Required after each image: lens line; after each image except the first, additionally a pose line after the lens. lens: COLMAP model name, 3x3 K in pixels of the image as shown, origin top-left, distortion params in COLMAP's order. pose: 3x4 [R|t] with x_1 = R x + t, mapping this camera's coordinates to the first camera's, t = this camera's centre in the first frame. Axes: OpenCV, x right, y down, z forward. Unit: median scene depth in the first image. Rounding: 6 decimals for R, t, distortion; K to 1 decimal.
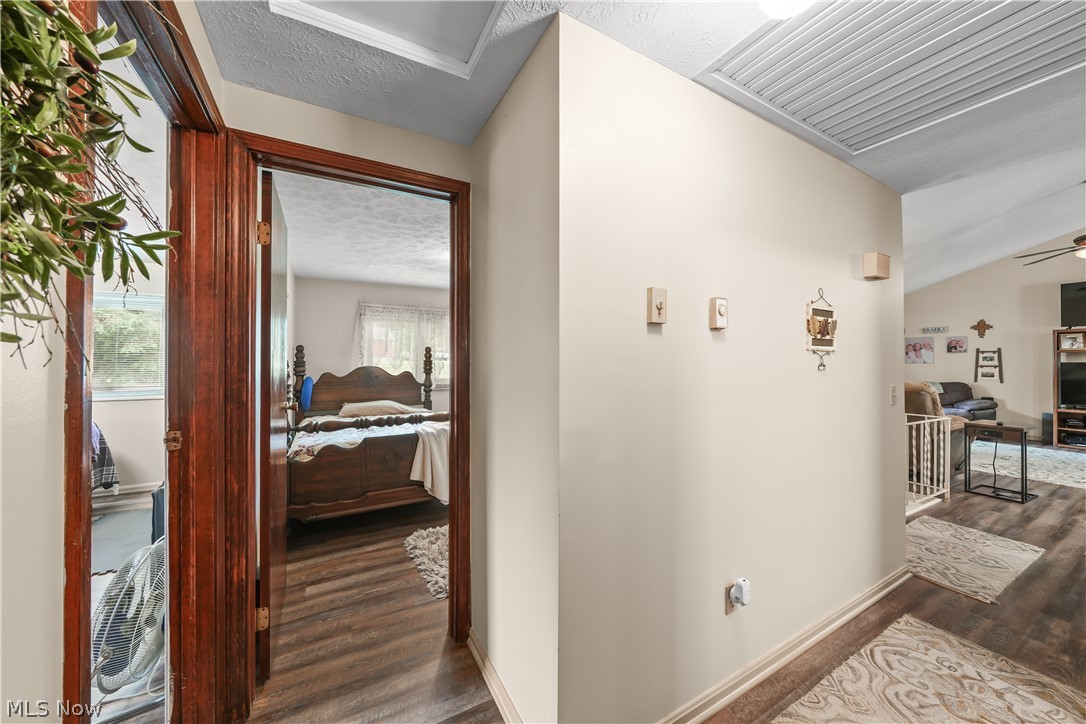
lens RADIAL K [[378.9, 0, 538.0], [0, 378.9, 359.6], [0, 0, 1]] dist [-0.023444, 0.001970]
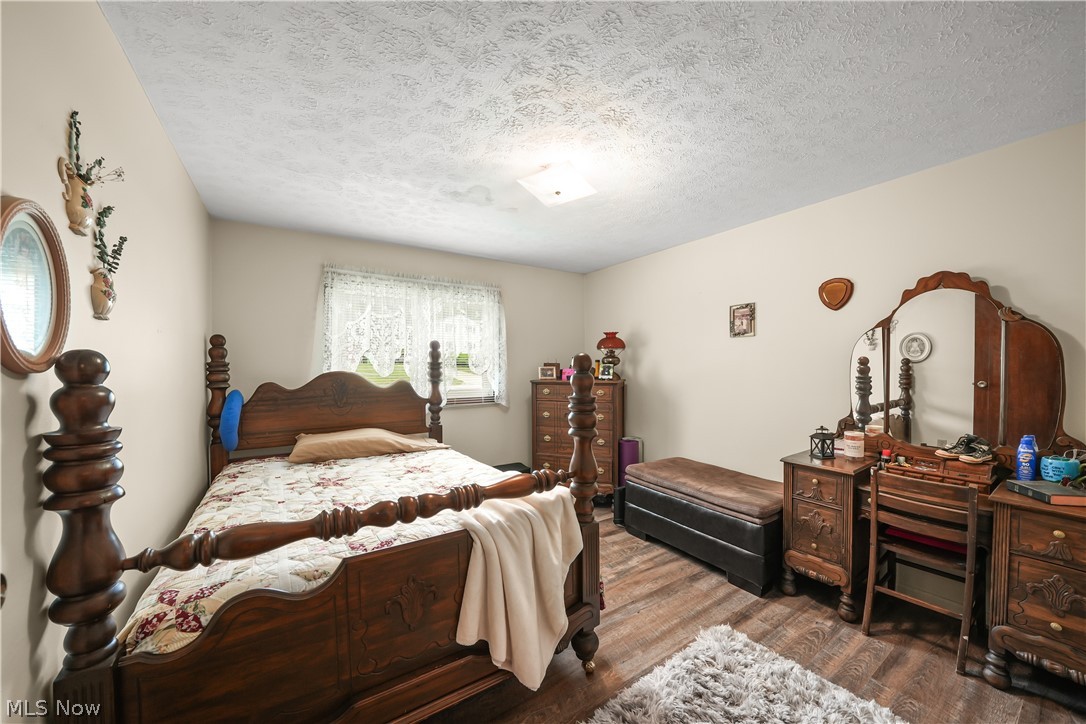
lens RADIAL K [[378.9, 0, 527.6], [0, 378.9, 377.3], [0, 0, 1]] dist [-0.023444, 0.001970]
pose [[0.998520, -0.001107, 0.054383, -0.259436], [-0.000837, 0.999362, 0.035707, 0.006783], [-0.054388, -0.035700, 0.997881, 0.541796]]
